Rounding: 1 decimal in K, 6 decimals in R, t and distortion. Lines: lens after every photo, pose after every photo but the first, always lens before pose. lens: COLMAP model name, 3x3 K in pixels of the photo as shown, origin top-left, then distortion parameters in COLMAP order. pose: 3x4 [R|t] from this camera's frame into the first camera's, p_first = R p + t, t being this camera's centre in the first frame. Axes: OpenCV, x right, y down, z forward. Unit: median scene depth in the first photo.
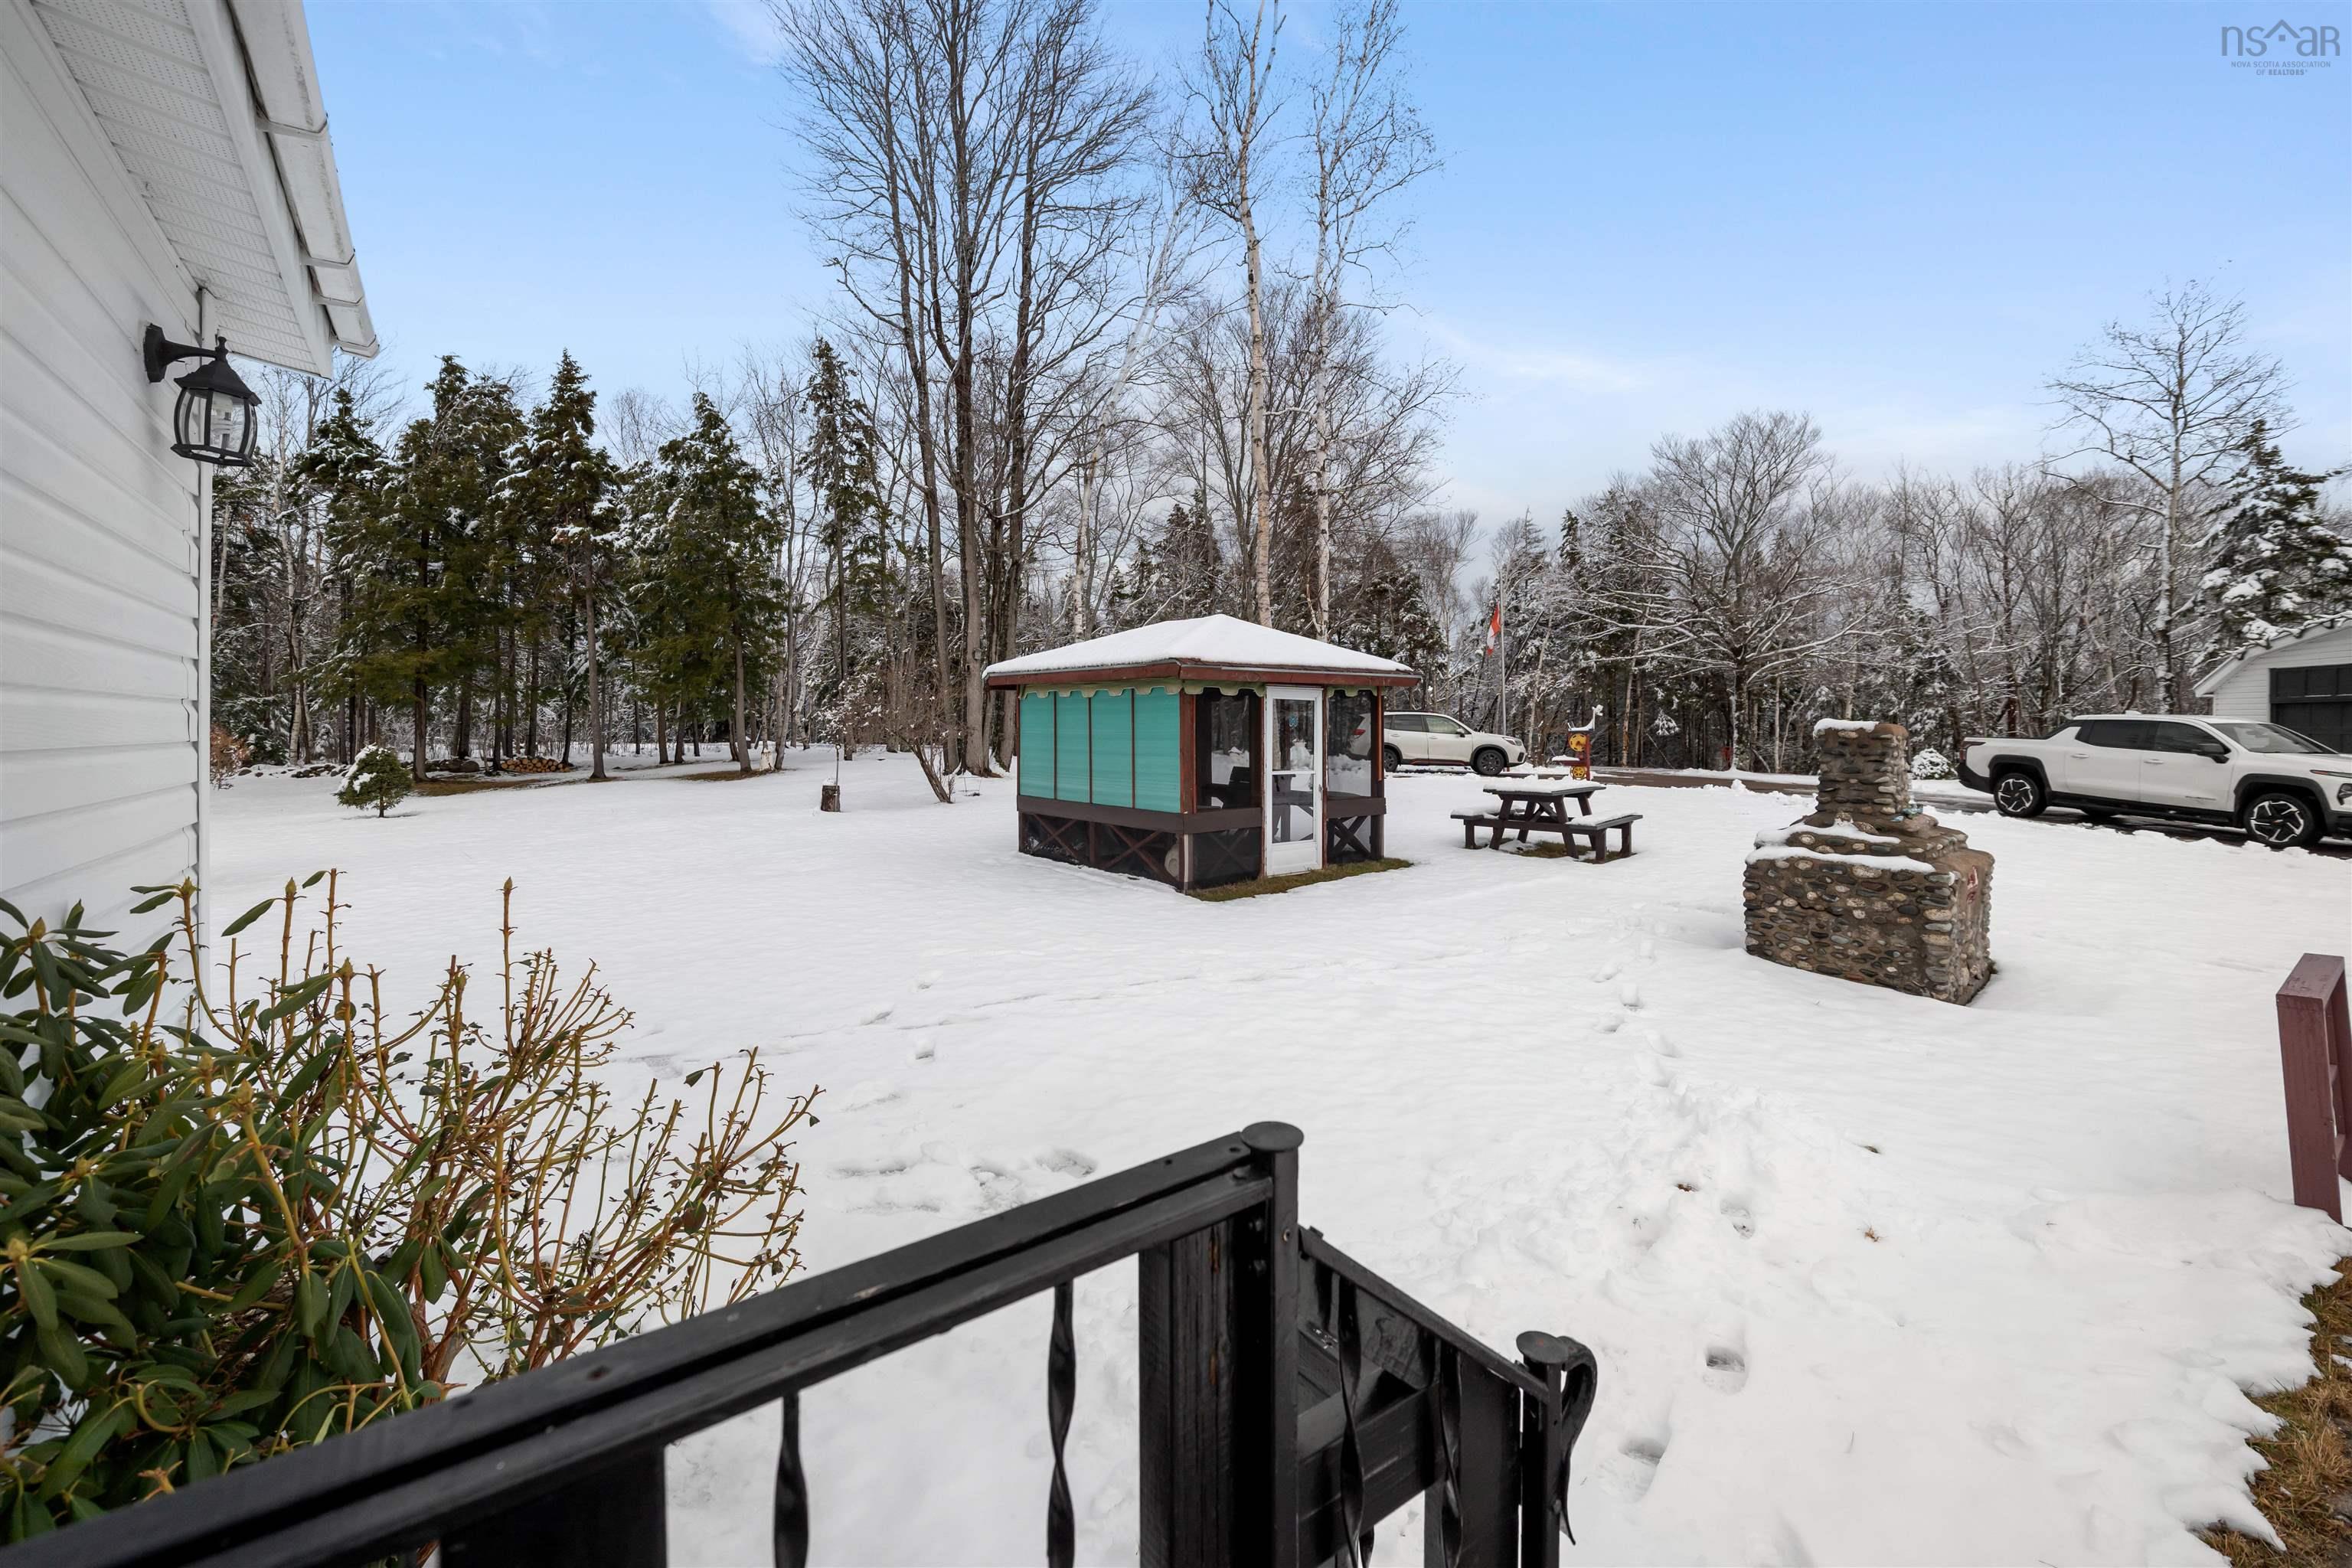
lens RADIAL K [[956.8, 0, 1179.5], [0, 956.8, 723.4], [0, 0, 1]] dist [0.001591, 0.000186]
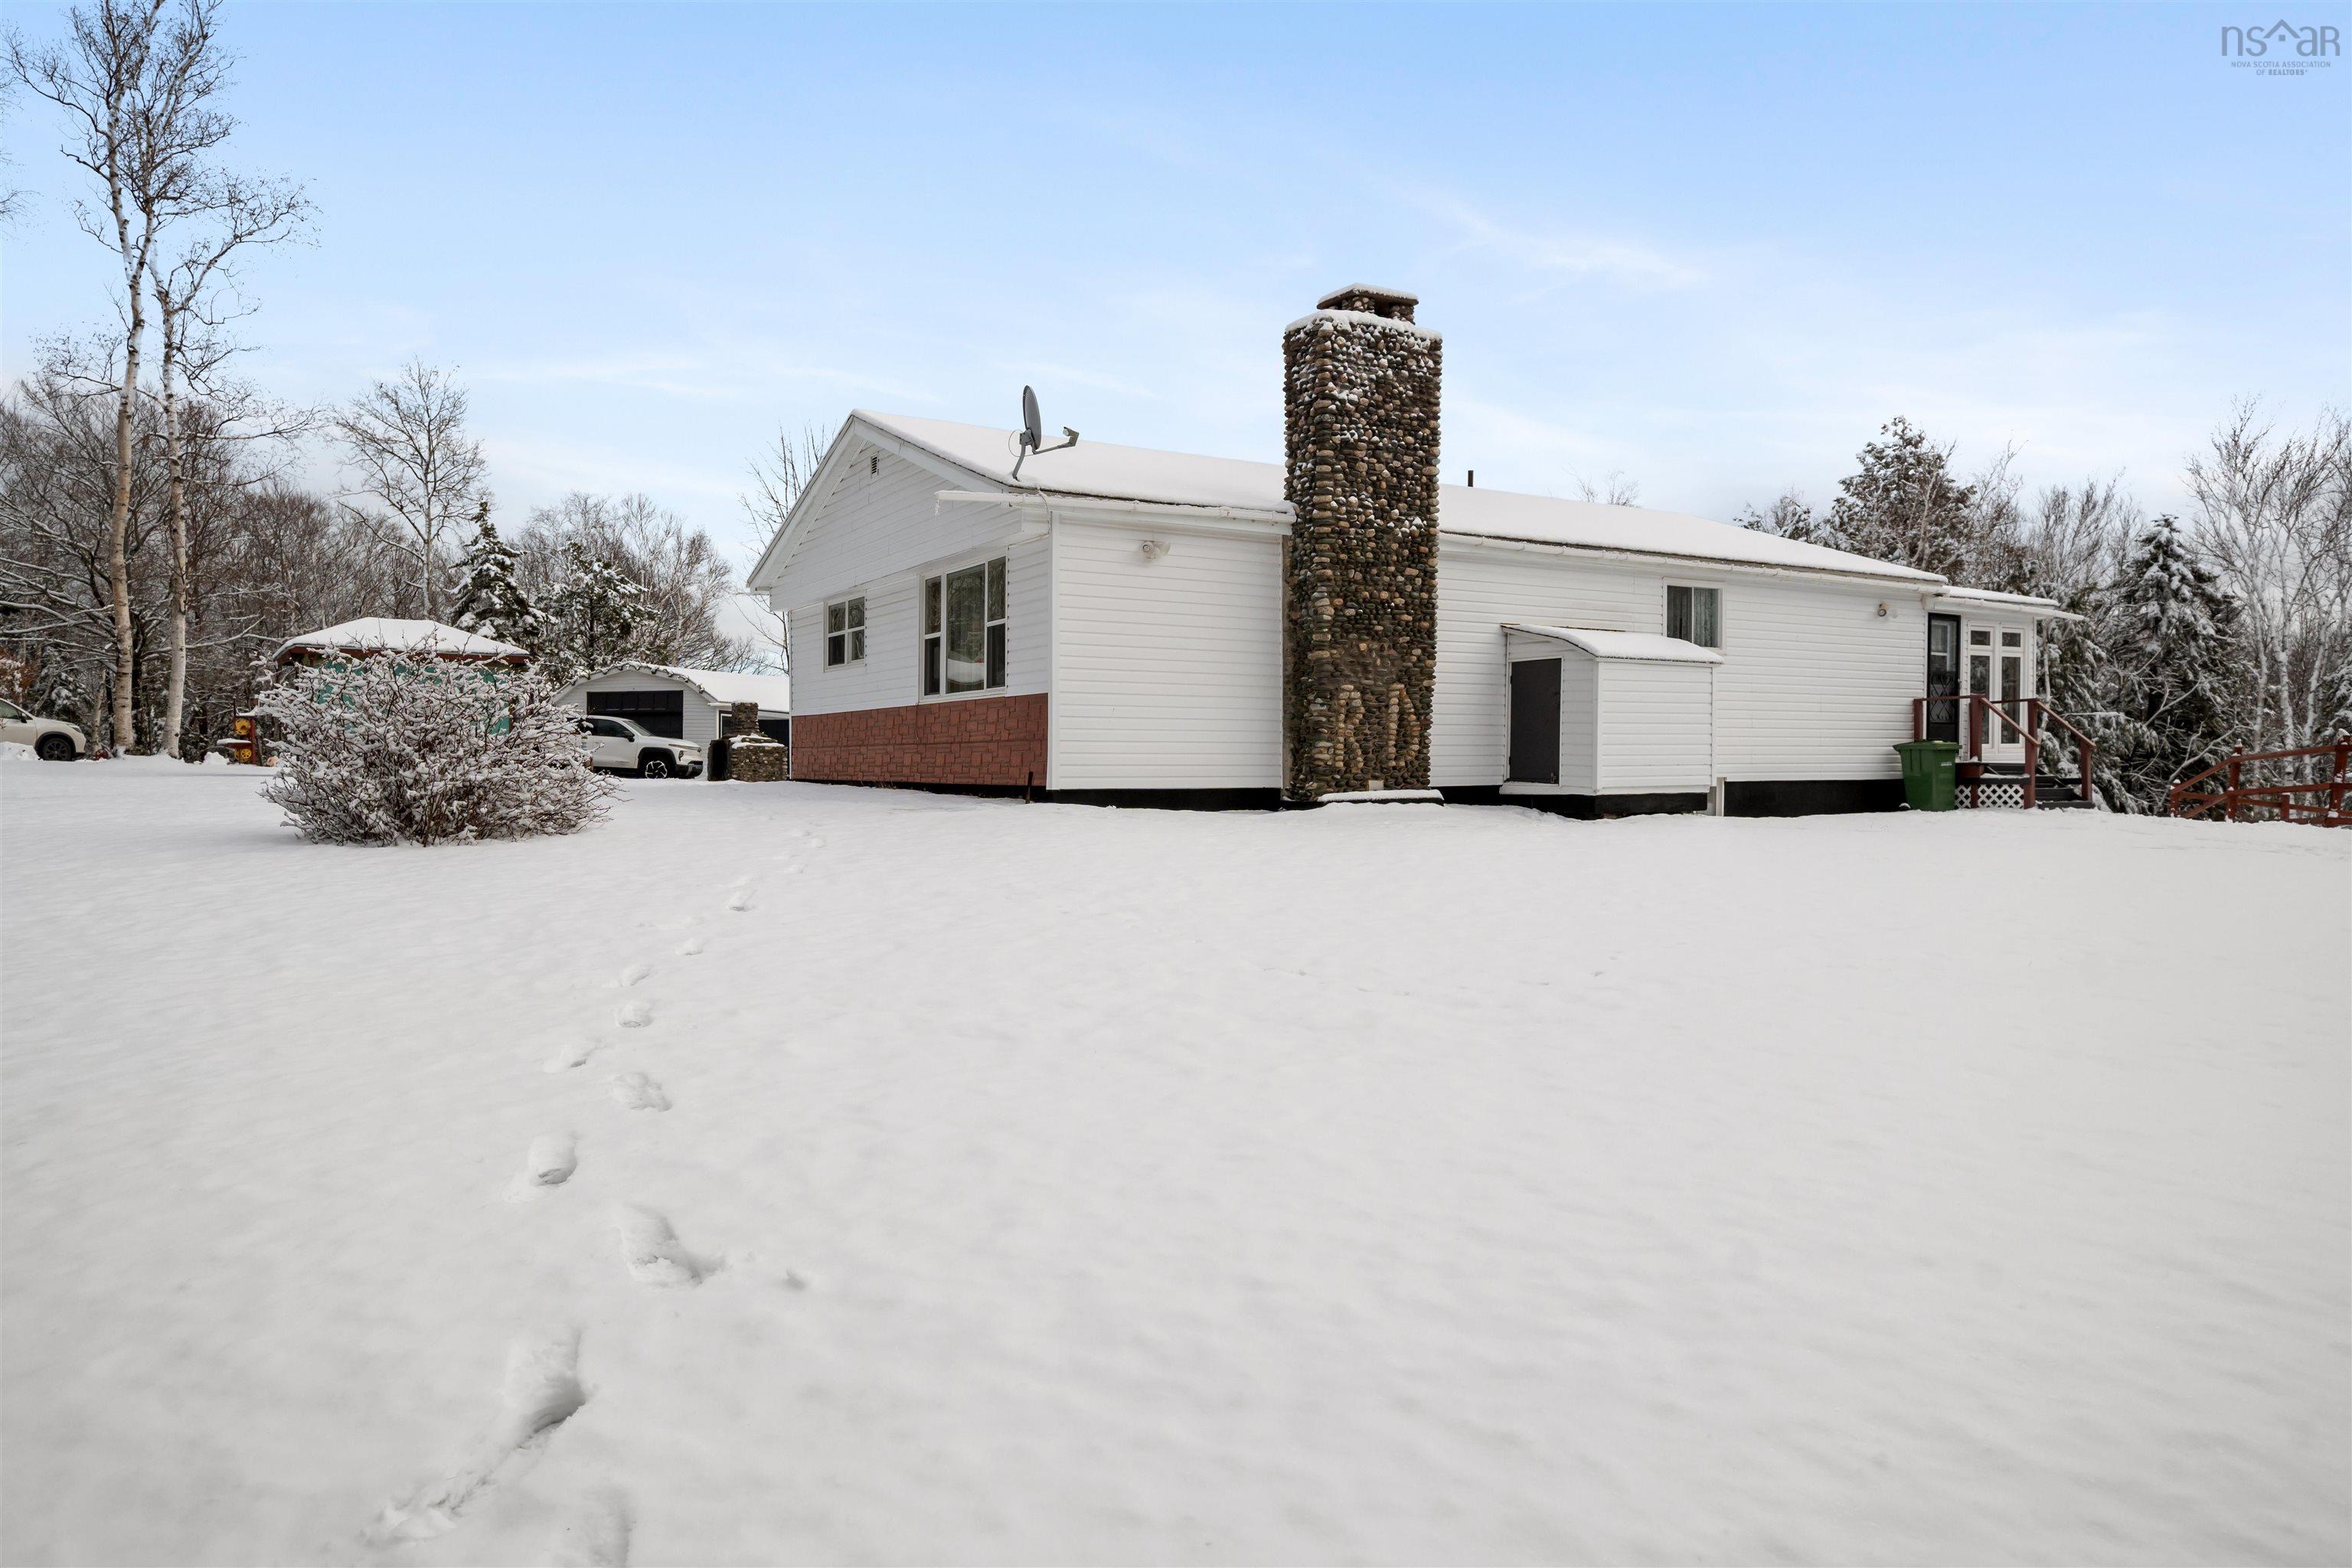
lens RADIAL K [[1490.0, 0, 1177.3], [0, 1490.0, 782.0], [0, 0, 1]] dist [0.000899, -0.000481]
pose [[0.123594, -0.008178, 0.992299, -0.852187], [-0.011868, 0.999882, 0.009719, 0.039633], [-0.992262, -0.012978, 0.123483, -0.215010]]
